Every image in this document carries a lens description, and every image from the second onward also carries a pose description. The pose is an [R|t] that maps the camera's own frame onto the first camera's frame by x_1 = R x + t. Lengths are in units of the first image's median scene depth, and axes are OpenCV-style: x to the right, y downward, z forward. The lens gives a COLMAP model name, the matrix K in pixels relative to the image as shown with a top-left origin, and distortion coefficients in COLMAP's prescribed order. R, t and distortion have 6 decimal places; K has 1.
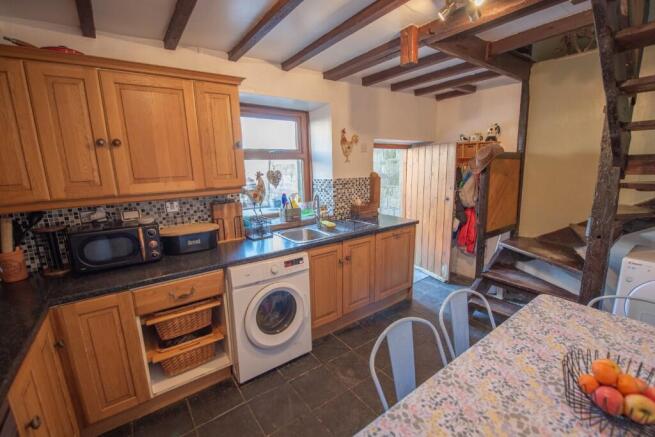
lens RADIAL K [[289.9, 0, 327.5], [0, 289.9, 218.5], [0, 0, 1]] dist [-0.058790, 0.000019]
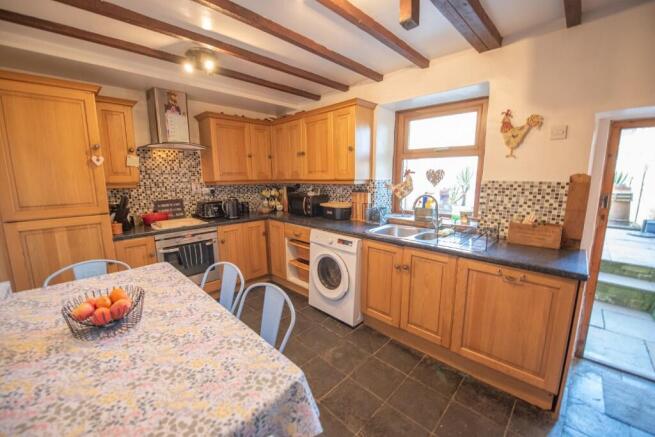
lens RADIAL K [[256.9, 0, 324.7], [0, 256.9, 219.0], [0, 0, 1]] dist [-0.021925, -0.000367]
pose [[0.142830, 0.186807, -0.971958, 0.673164], [-0.174668, 0.971371, 0.161027, -0.078278], [0.974213, 0.146771, 0.171370, 0.523946]]
